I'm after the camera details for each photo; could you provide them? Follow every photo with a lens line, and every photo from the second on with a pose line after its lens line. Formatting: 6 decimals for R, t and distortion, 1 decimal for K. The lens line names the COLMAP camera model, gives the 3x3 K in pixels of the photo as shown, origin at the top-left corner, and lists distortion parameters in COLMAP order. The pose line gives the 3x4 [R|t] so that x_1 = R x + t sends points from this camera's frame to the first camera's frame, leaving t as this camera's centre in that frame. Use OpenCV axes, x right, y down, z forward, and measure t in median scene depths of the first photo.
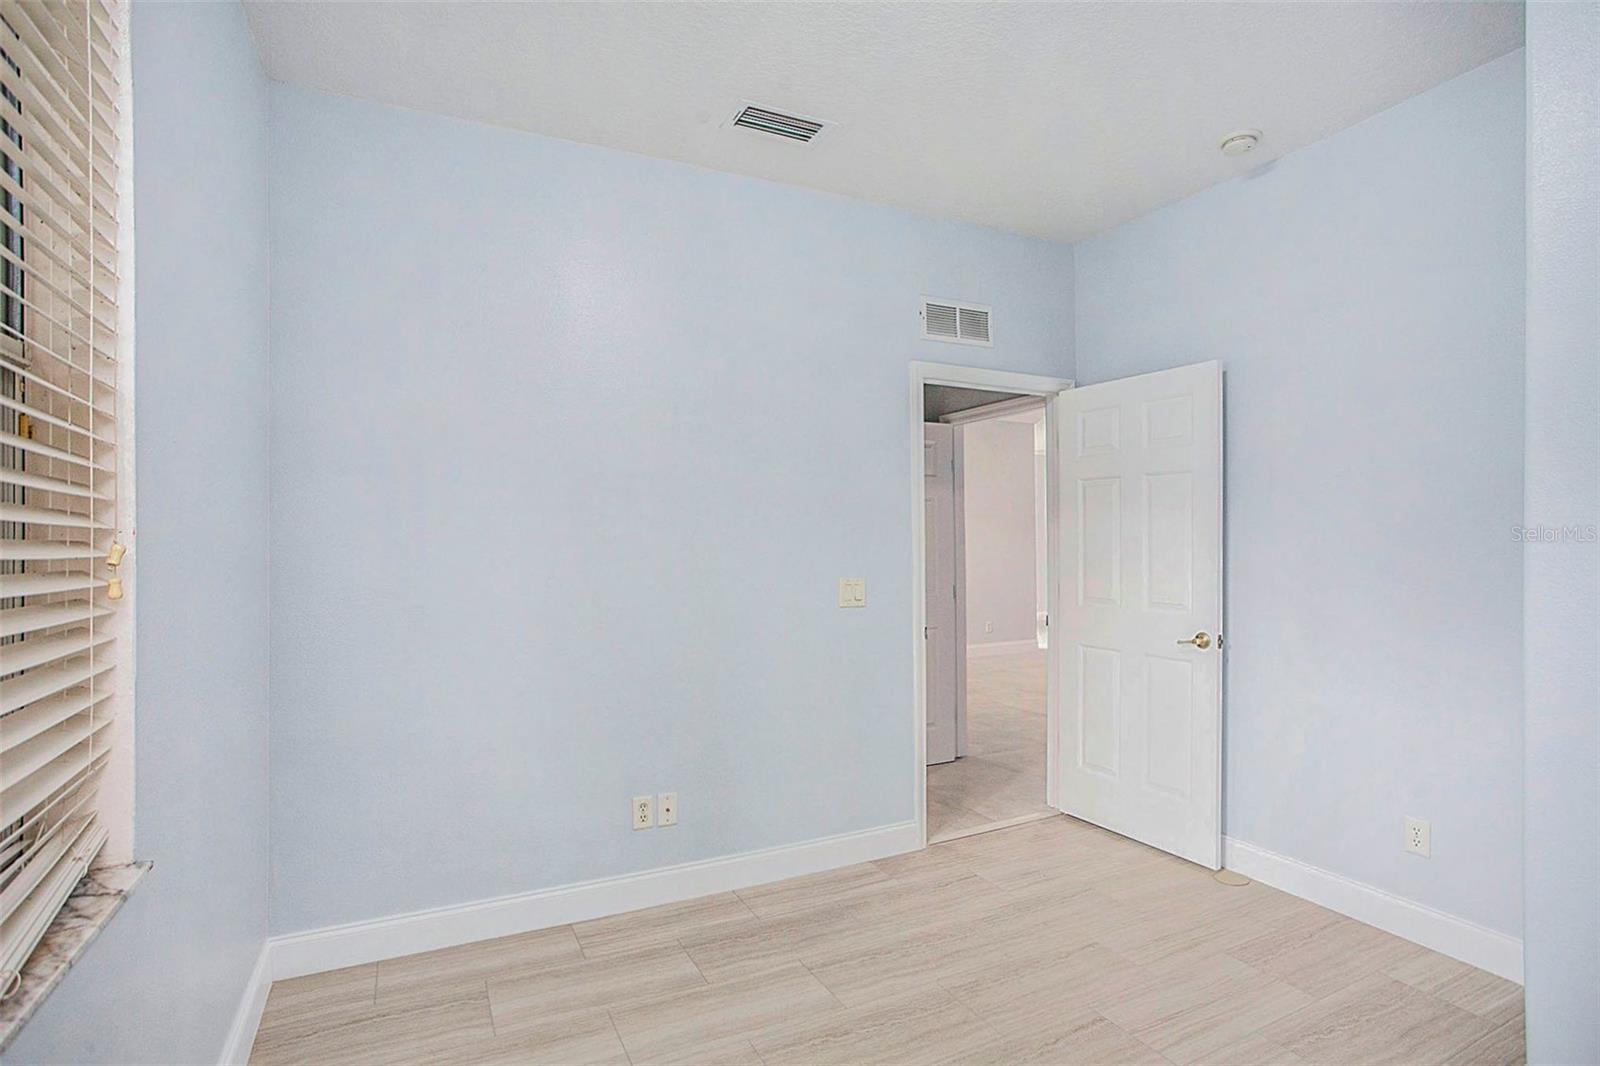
lens RADIAL K [[791.3, 0, 801.1], [0, 791.3, 562.4], [0, 0, 1]] dist [-0.040133, 0.006690]
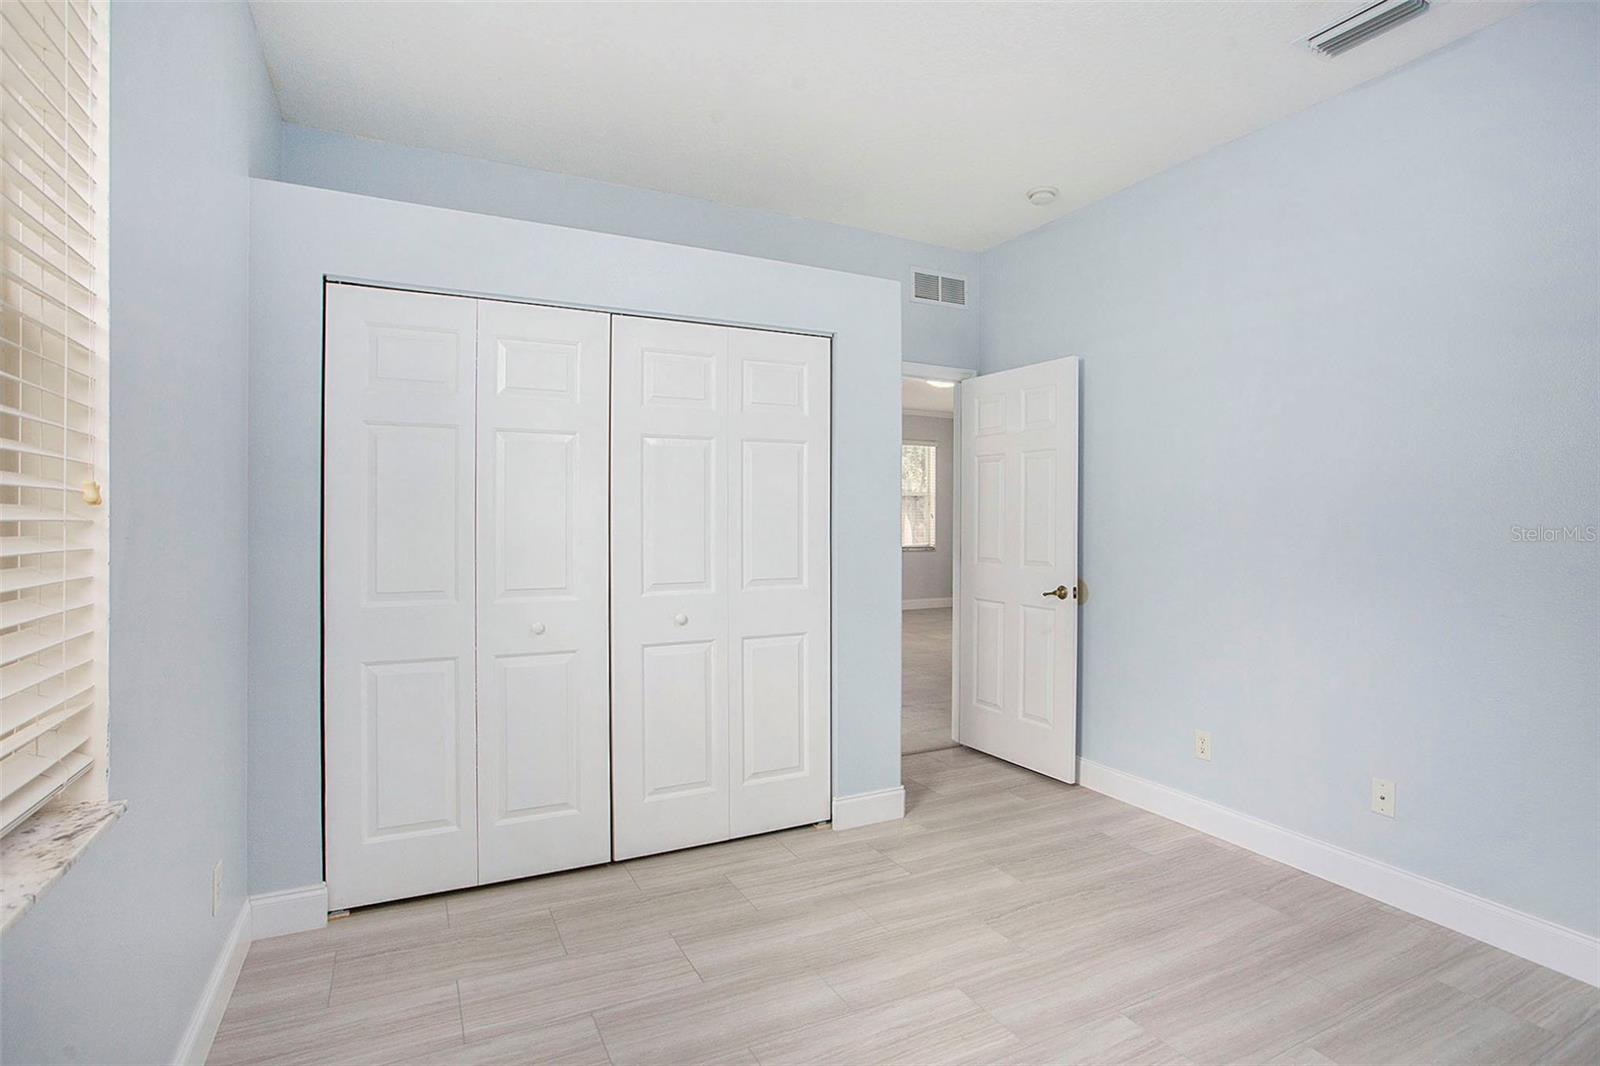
lens RADIAL K [[791.3, 0, 806.1], [0, 791.3, 526.9], [0, 0, 1]] dist [-0.040133, 0.006690]
pose [[0.999686, 0.003797, 0.024763, 0.047461], [-0.003783, 0.999993, -0.000596, 0.001358], [-0.024765, 0.000502, 0.999693, -0.090417]]
